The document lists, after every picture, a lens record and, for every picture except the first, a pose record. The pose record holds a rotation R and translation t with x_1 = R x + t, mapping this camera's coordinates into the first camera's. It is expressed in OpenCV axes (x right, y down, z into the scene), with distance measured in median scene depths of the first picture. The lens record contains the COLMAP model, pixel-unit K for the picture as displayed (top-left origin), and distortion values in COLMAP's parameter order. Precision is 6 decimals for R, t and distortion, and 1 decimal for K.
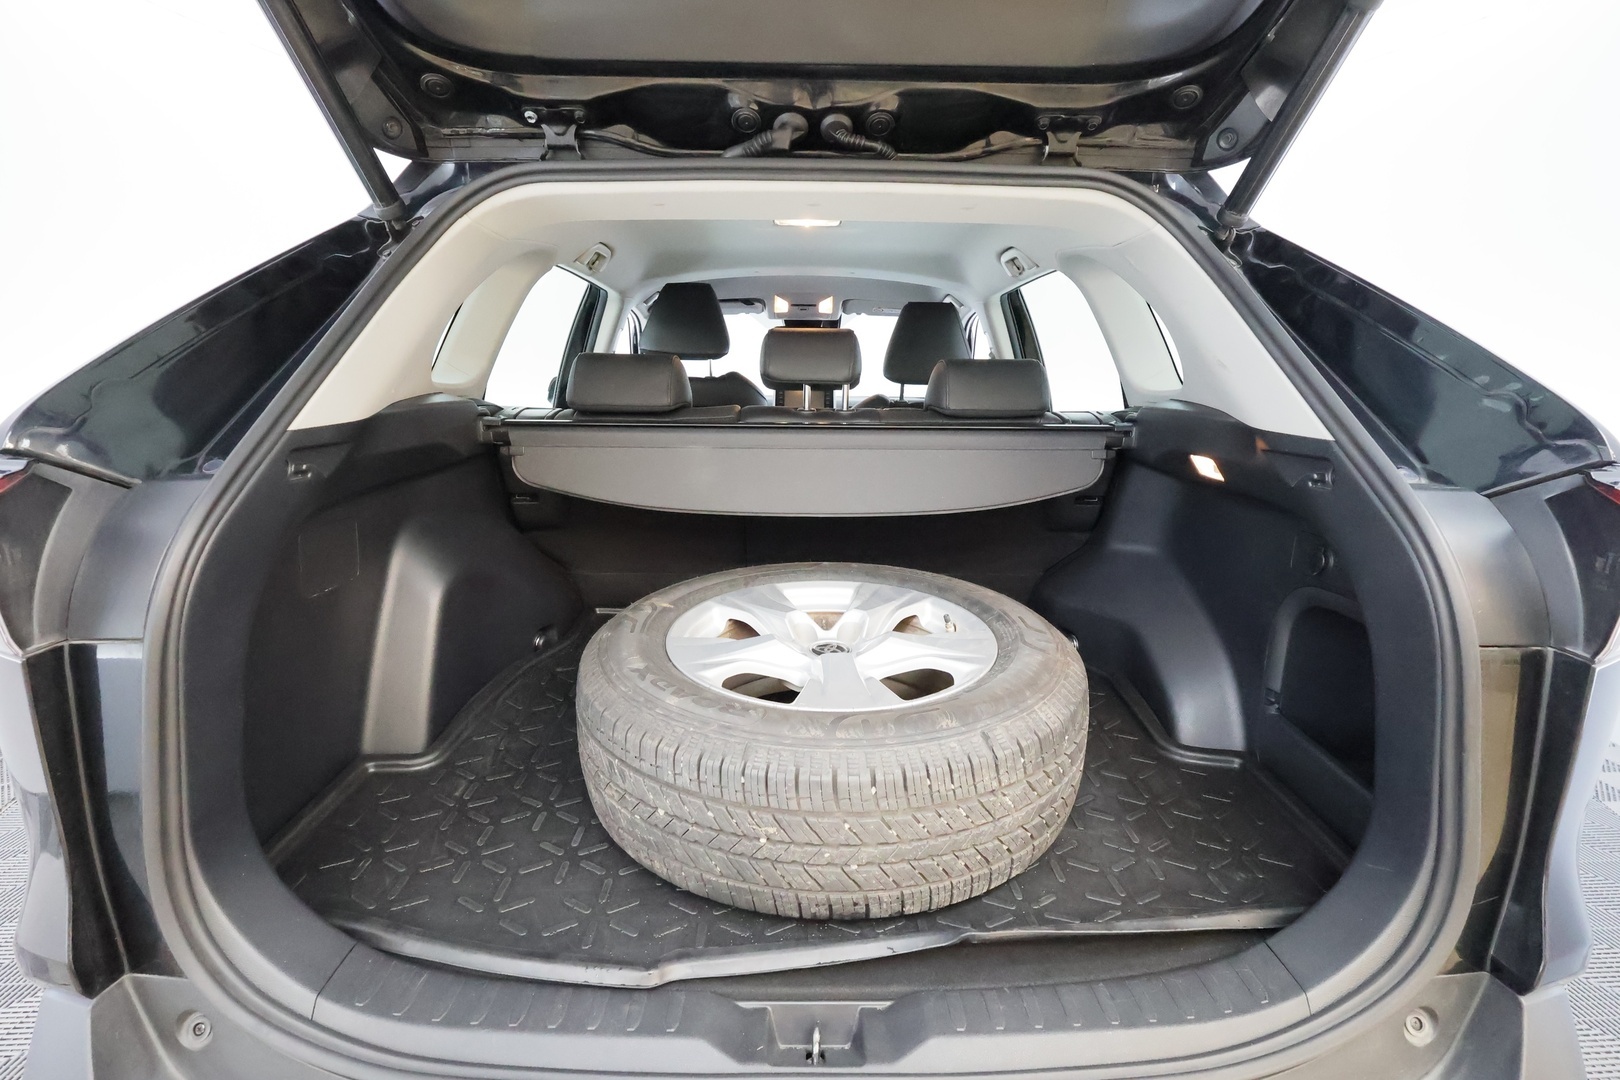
lens RADIAL K [[745.0, 0, 808.4], [0, 745.0, 544.4], [0, 0, 1]] dist [-0.001900, 0.000281]
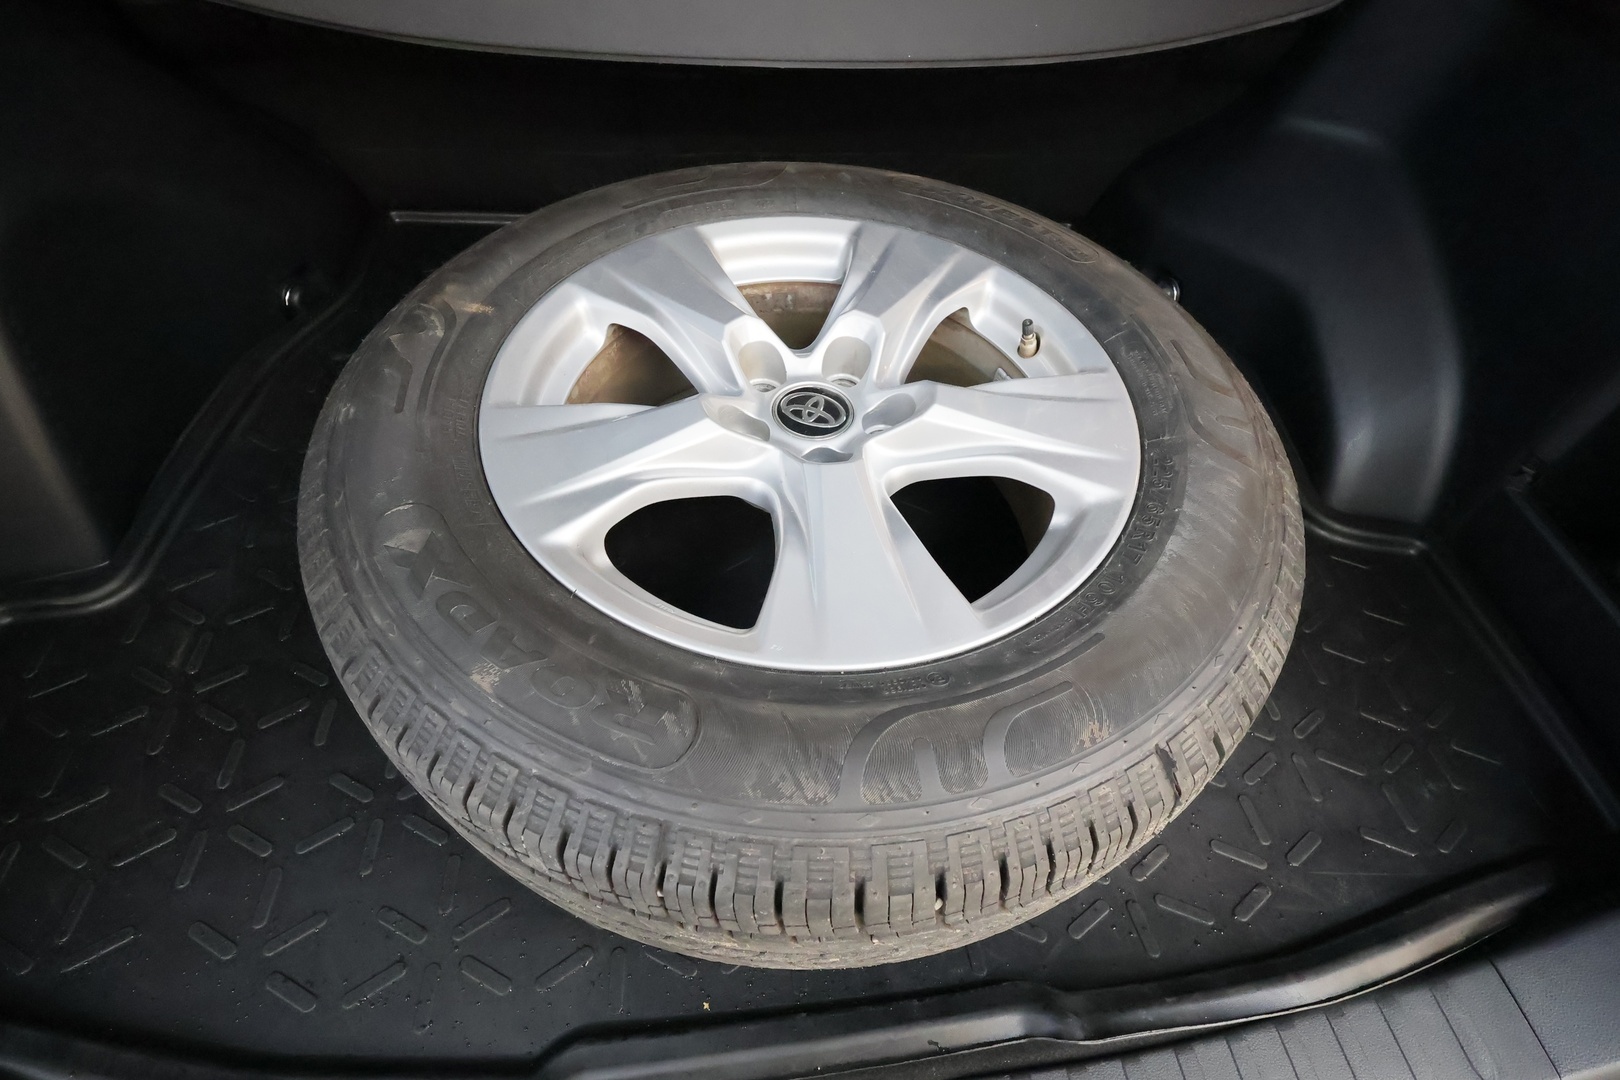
lens RADIAL K [[745.0, 0, 808.4], [0, 745.0, 544.4], [0, 0, 1]] dist [-0.001900, 0.000281]
pose [[0.996261, -0.031862, 0.080306, -0.018380], [-0.022844, 0.799280, 0.600524, -0.096205], [-0.083321, -0.600114, 0.795564, 0.517849]]
